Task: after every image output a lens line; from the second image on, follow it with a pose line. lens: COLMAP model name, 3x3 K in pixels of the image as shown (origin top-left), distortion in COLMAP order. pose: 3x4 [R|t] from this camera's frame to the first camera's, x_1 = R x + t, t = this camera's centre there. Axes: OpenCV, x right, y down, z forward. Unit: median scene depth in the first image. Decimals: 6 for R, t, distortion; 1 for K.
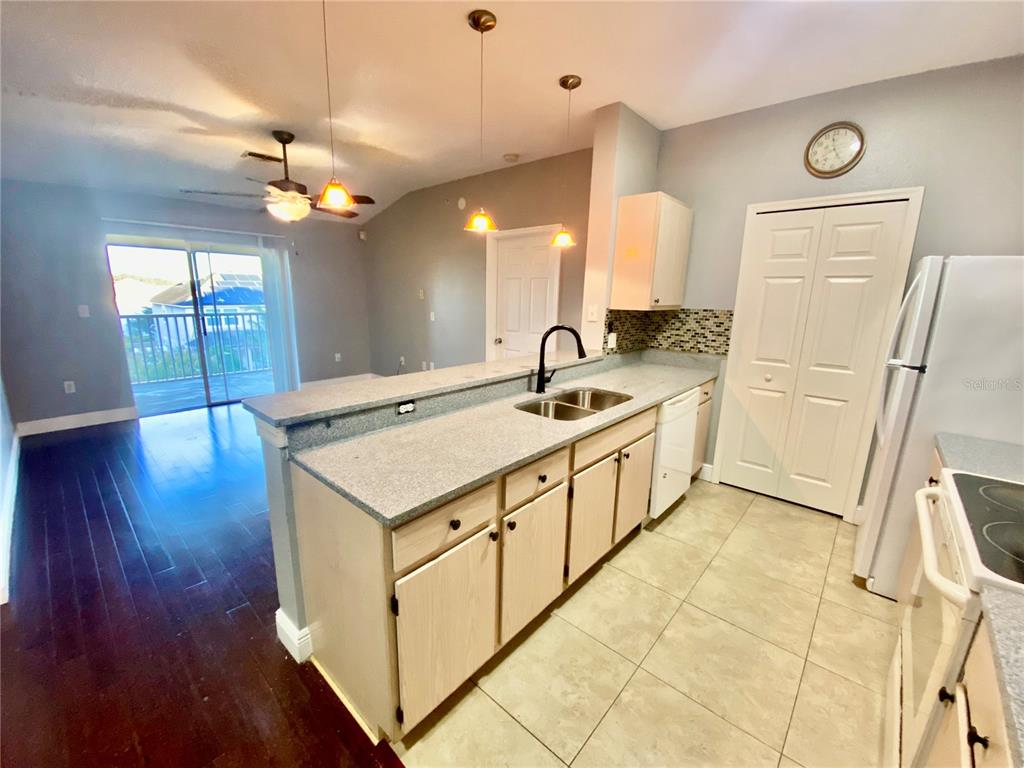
lens RADIAL K [[415.8, 0, 507.2], [0, 415.8, 387.6], [0, 0, 1]] dist [0.008240, -0.014938]
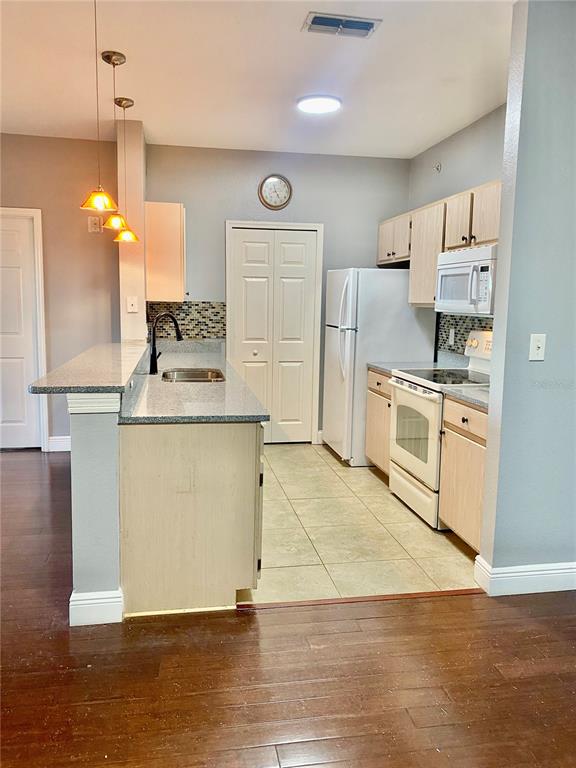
lens RADIAL K [[599.5, 0, 277.1], [0, 599.5, 380.2], [0, 0, 1]] dist [0.080797, -0.003542]
pose [[0.610004, -0.110813, 0.784612, -0.800873], [0.167958, 0.985756, 0.008641, 0.056269], [-0.774394, 0.126511, 0.619927, -0.208196]]
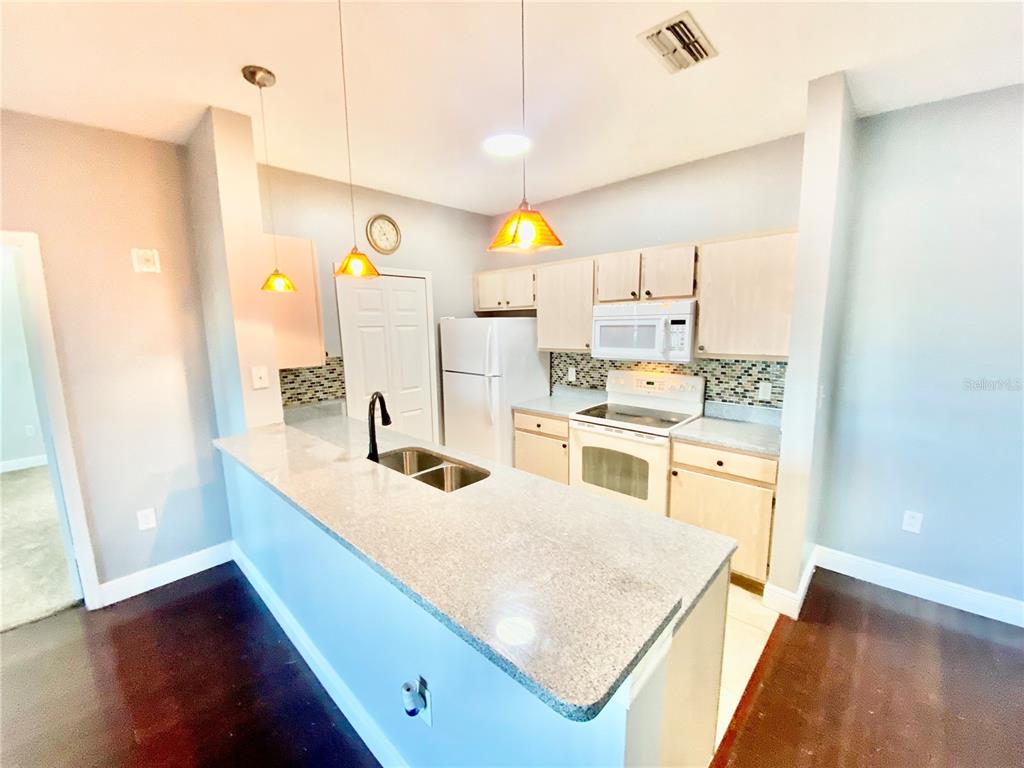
lens RADIAL K [[417.7, 0, 519.2], [0, 417.7, 387.0], [0, 0, 1]] dist [0.023041, -0.000086]
pose [[0.005200, -0.166913, 0.985958, -0.549007], [0.237419, 0.957985, 0.160926, -0.174582], [-0.971393, 0.233248, 0.044610, 0.515967]]
